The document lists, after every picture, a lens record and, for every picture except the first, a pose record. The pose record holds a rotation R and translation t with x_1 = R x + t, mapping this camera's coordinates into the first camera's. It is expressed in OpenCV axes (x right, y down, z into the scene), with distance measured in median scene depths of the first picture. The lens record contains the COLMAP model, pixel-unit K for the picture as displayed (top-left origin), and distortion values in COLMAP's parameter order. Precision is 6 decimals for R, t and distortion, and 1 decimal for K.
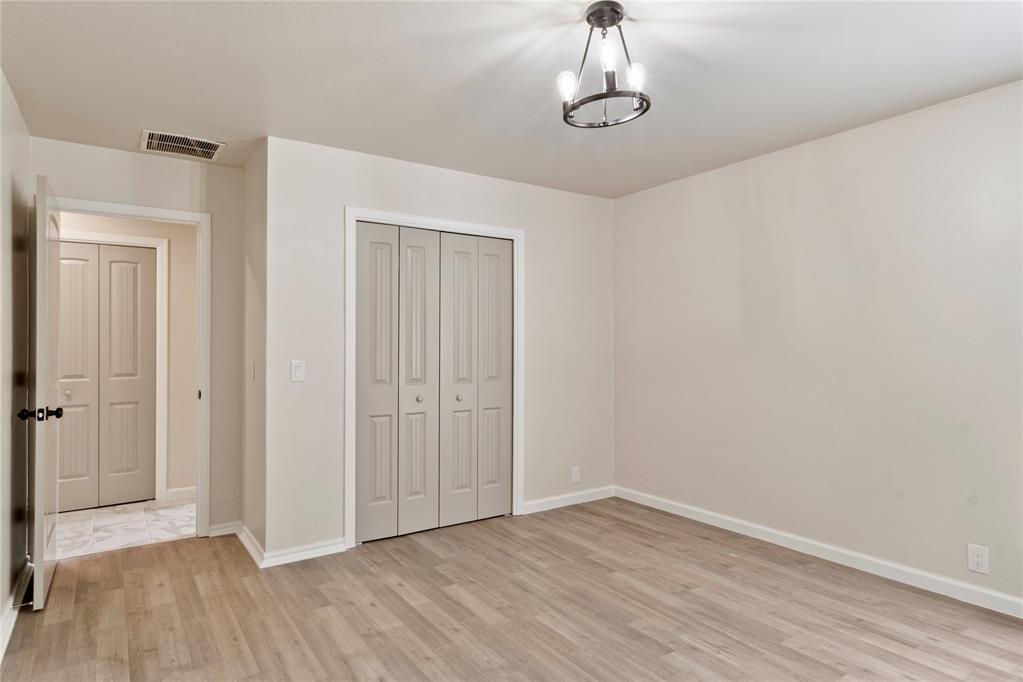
lens RADIAL K [[596.1, 0, 512.7], [0, 596.1, 344.7], [0, 0, 1]] dist [0.000552, -0.000979]
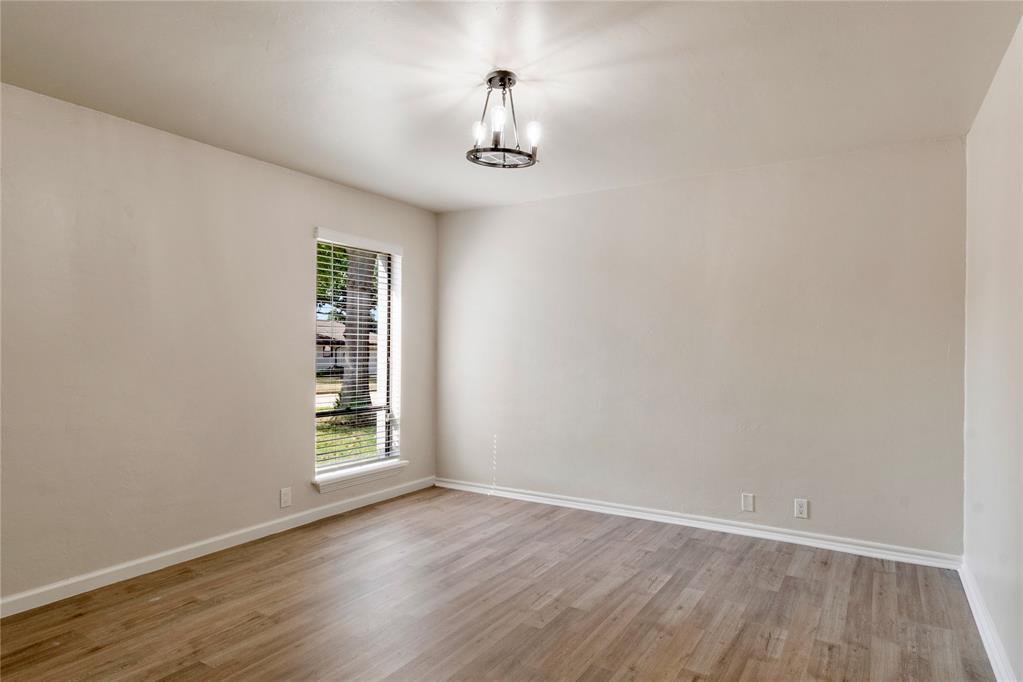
lens RADIAL K [[596.1, 0, 512.7], [0, 596.1, 344.7], [0, 0, 1]] dist [0.000552, -0.000979]
pose [[-0.420449, 0.002461, 0.907313, -0.684986], [-0.000671, 0.999995, -0.003023, 0.000785], [-0.907316, -0.001879, -0.420445, 1.036661]]
